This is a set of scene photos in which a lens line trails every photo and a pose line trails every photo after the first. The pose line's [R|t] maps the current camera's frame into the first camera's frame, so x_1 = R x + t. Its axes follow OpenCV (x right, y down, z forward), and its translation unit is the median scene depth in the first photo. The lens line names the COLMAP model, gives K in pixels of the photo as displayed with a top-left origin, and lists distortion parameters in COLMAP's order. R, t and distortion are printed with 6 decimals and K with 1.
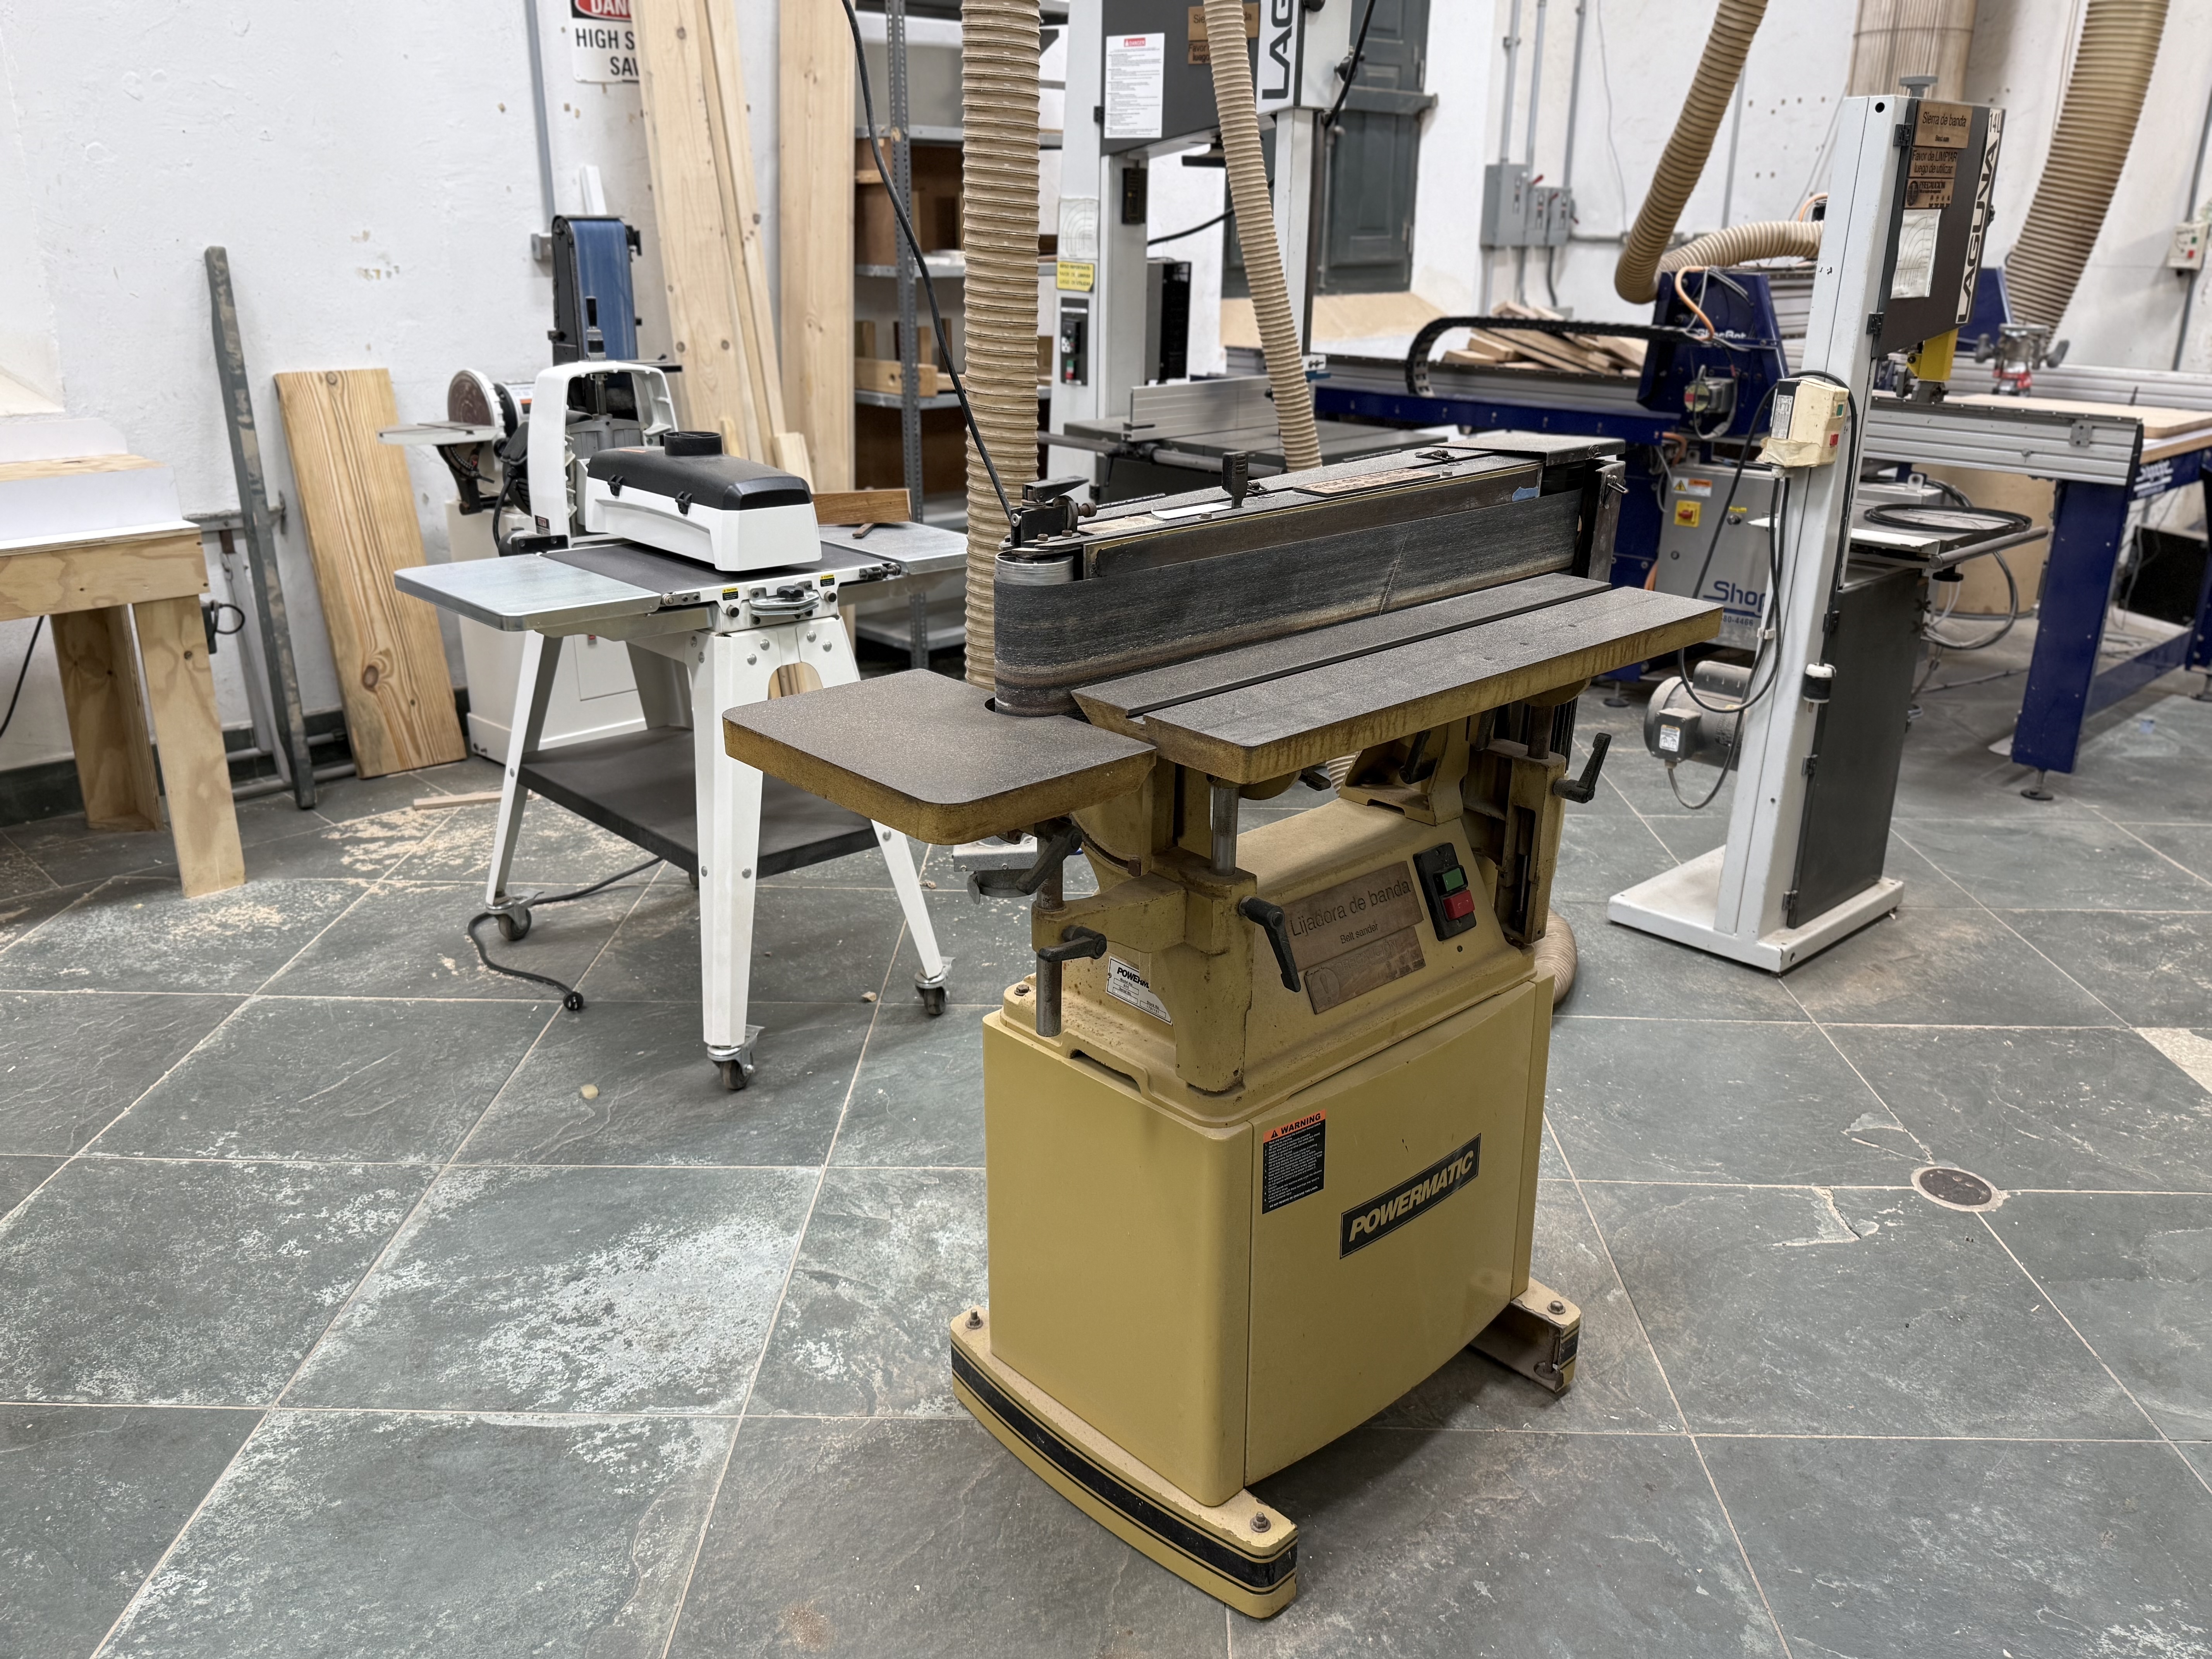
lens RADIAL K [[1699.3, 0, 1105.4], [0, 1699.3, 849.5], [0, 0, 1]] dist [0.038767, -0.068456]
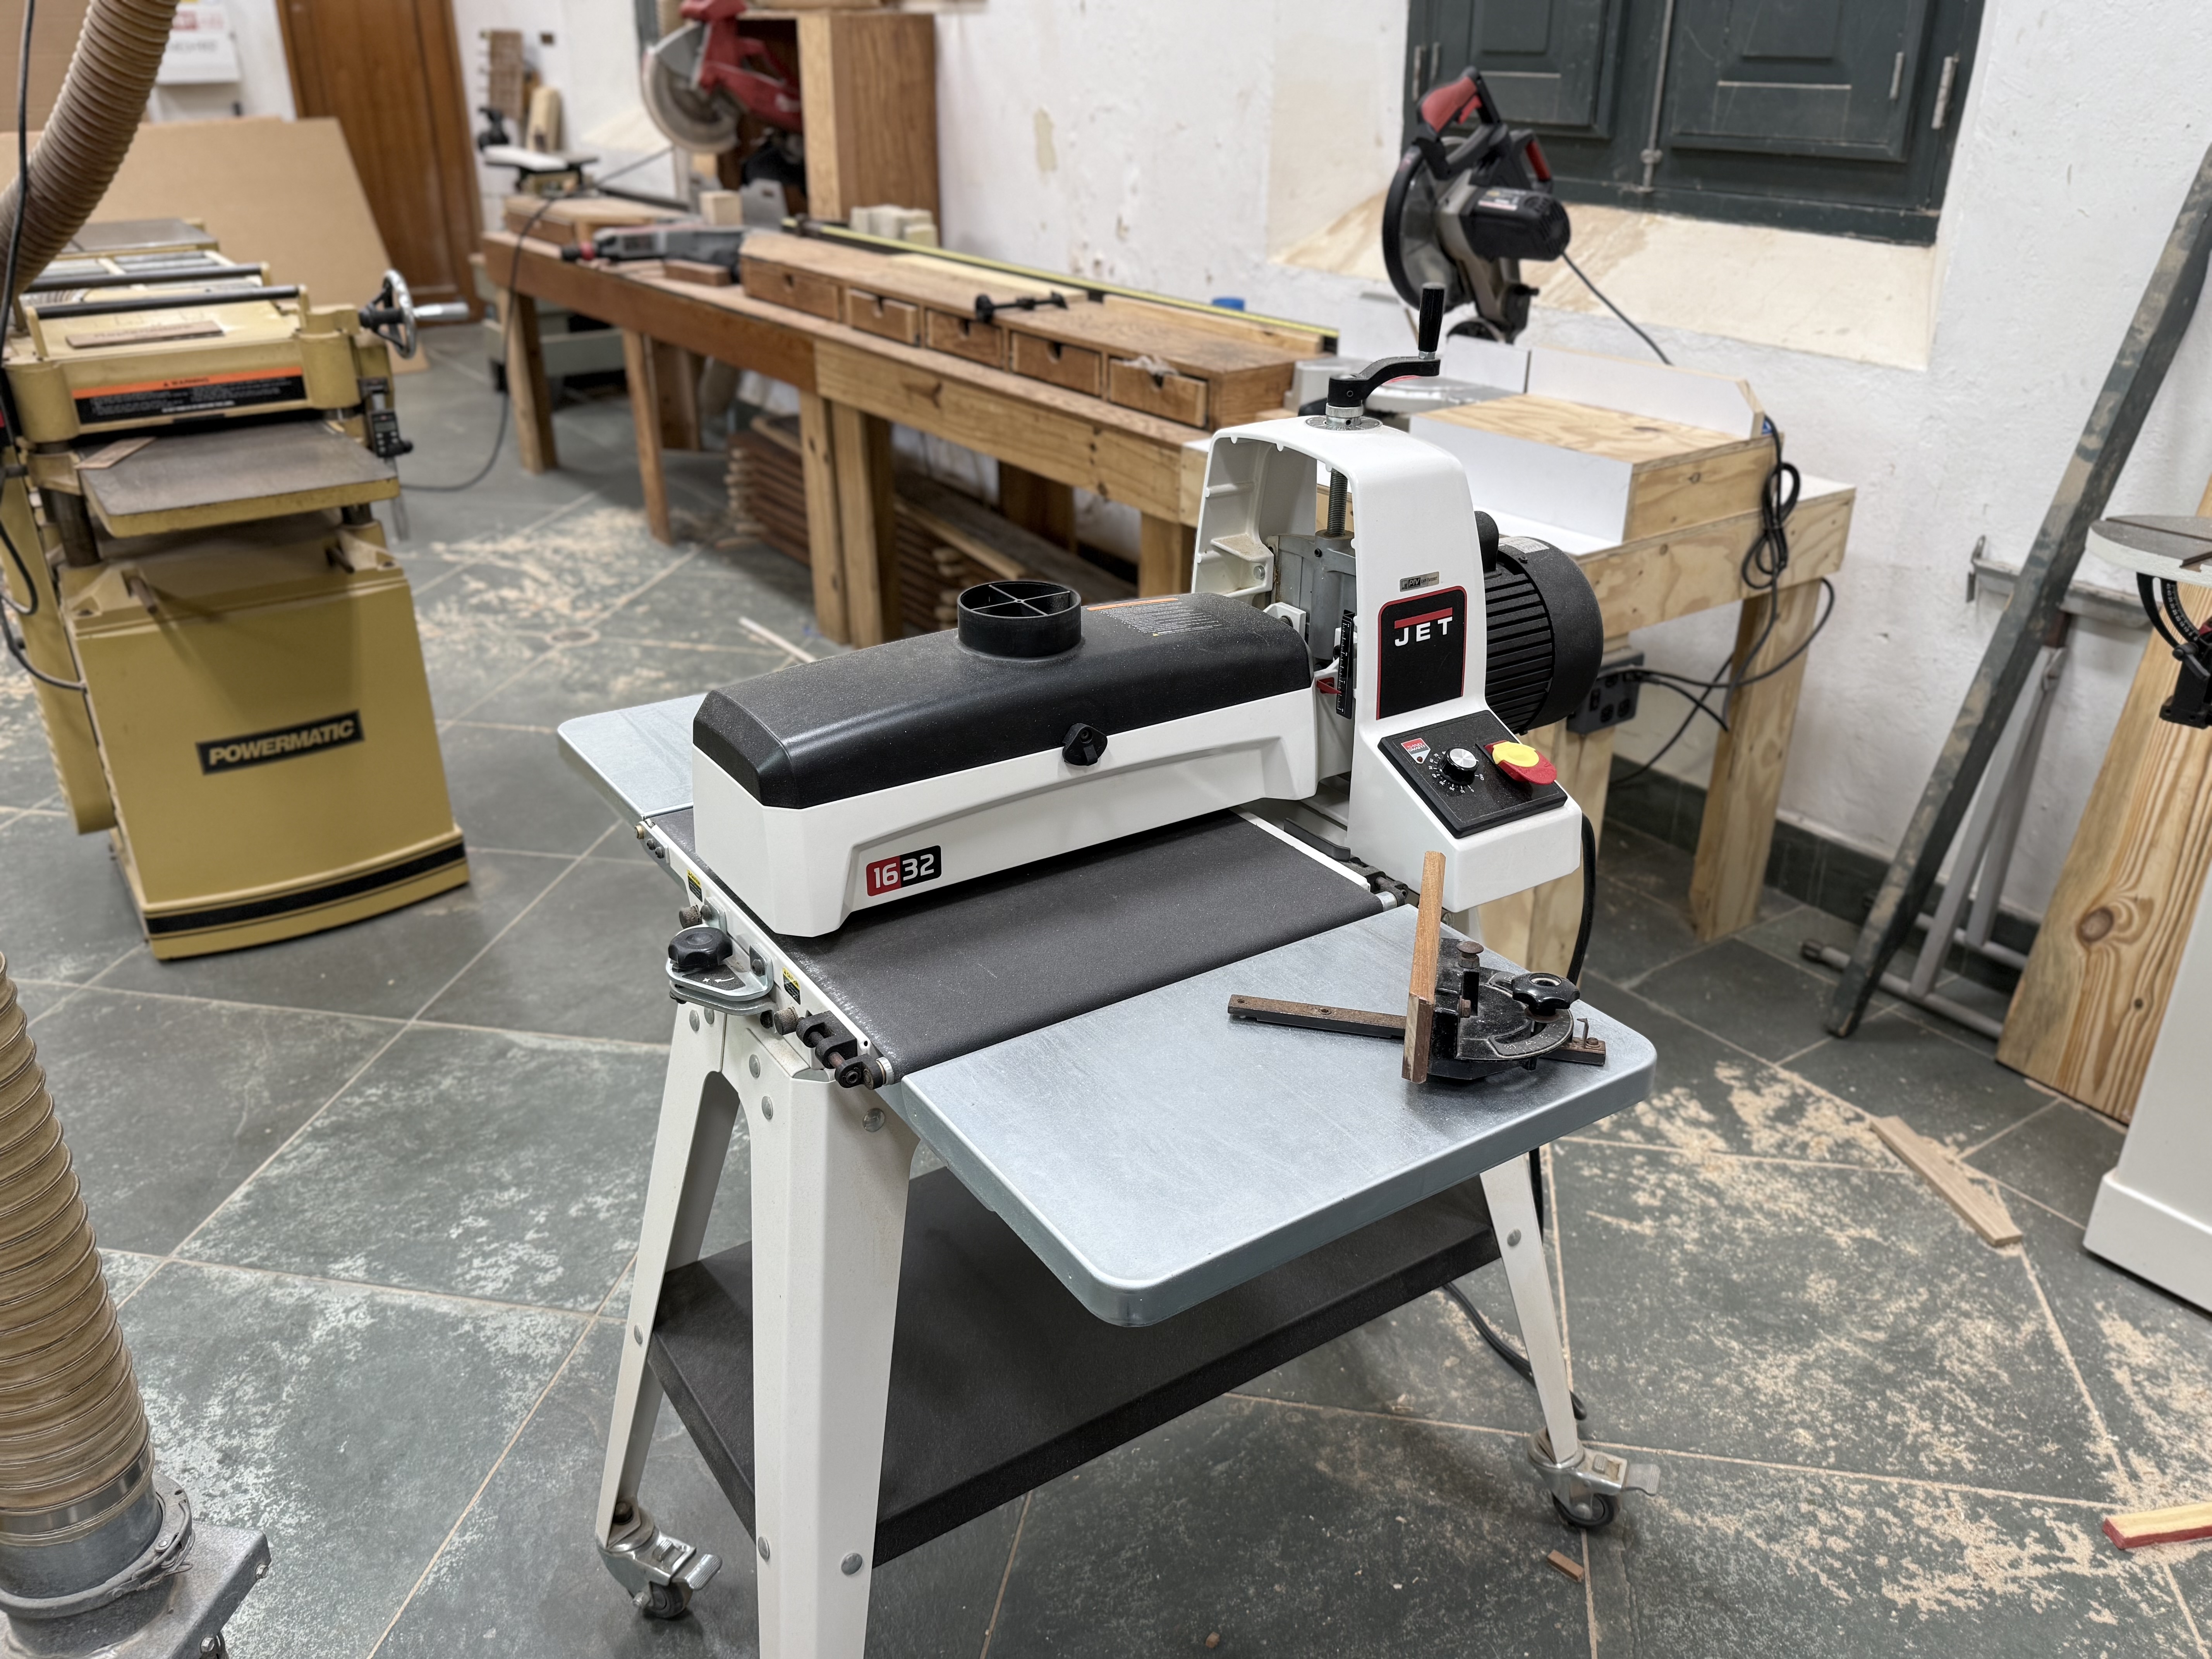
lens RADIAL K [[1699.3, 0, 1106.8], [0, 1699.3, 838.9], [0, 0, 1]] dist [0.038767, -0.068456]
pose [[-0.163388, 0.415404, -0.894843, 0.115038], [-0.350916, 0.823243, 0.446239, -0.261599], [0.922042, 0.386925, 0.011264, 0.682228]]
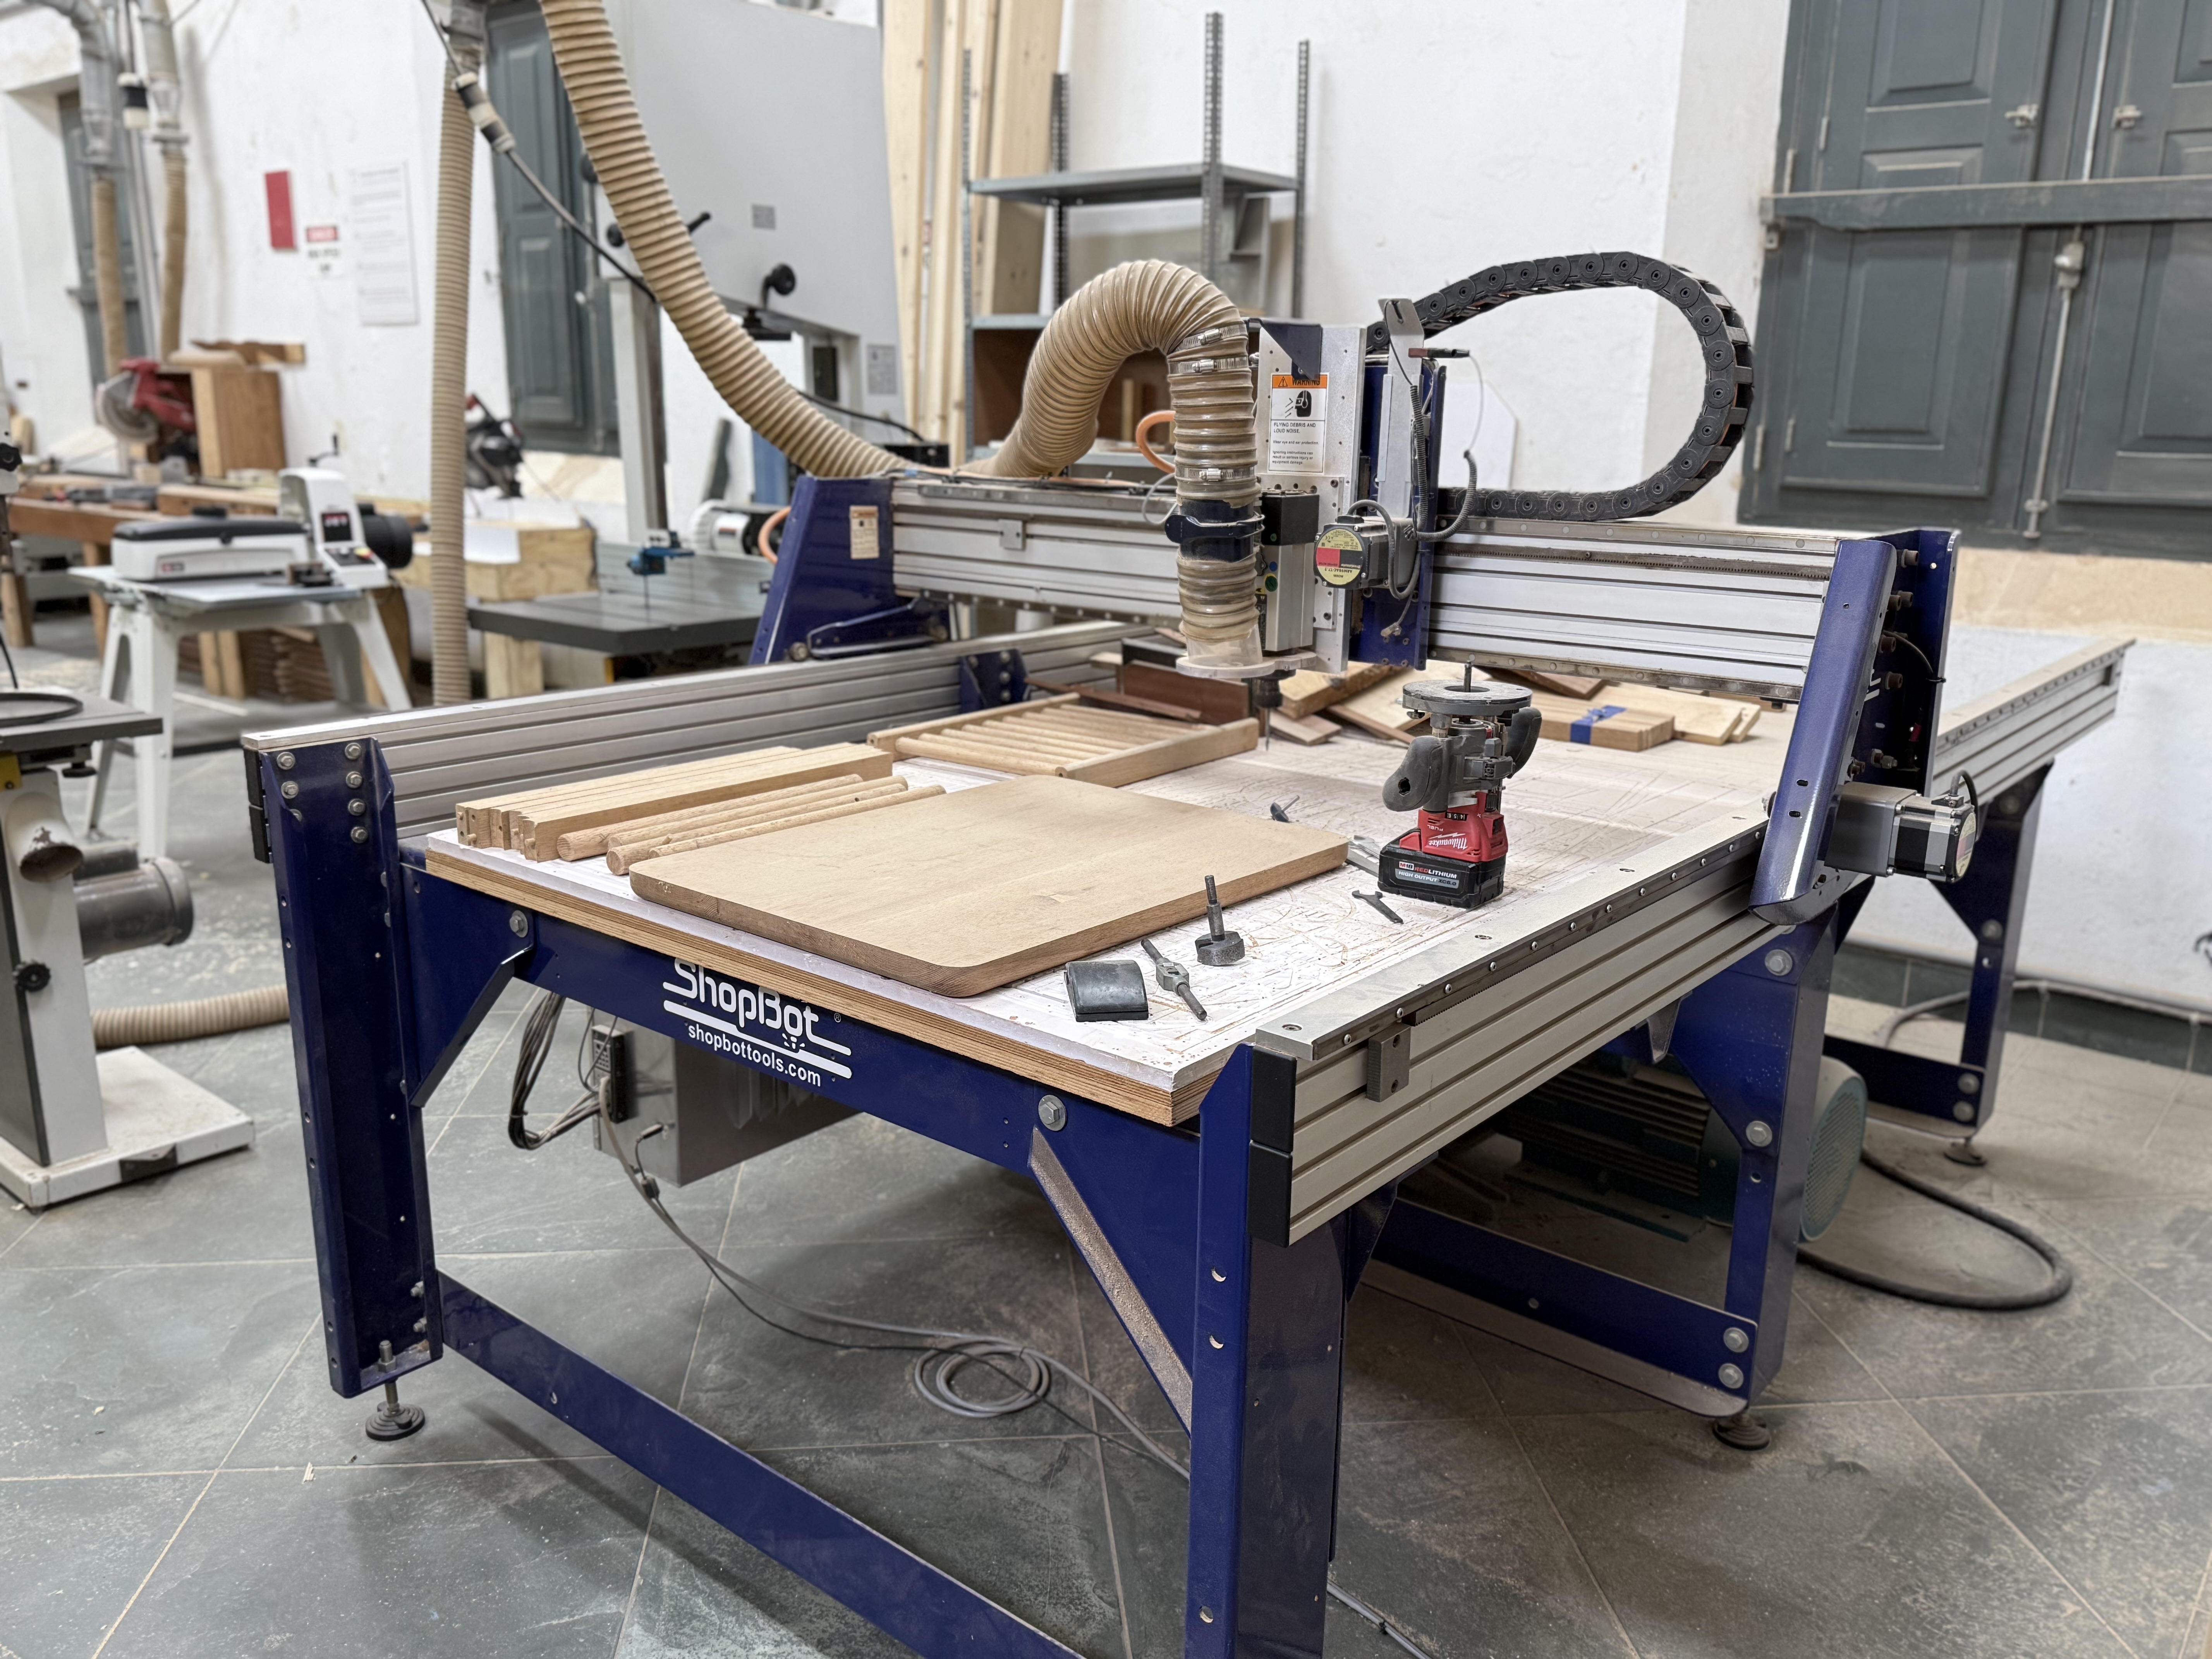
lens RADIAL K [[1699.3, 0, 1089.9], [0, 1699.3, 829.4], [0, 0, 1]] dist [0.038767, -0.068456]
pose [[0.110834, 0.234781, -0.965709, 1.039493], [-0.363163, 0.914066, 0.180545, -0.378573], [0.925110, 0.330699, 0.186573, 1.052670]]
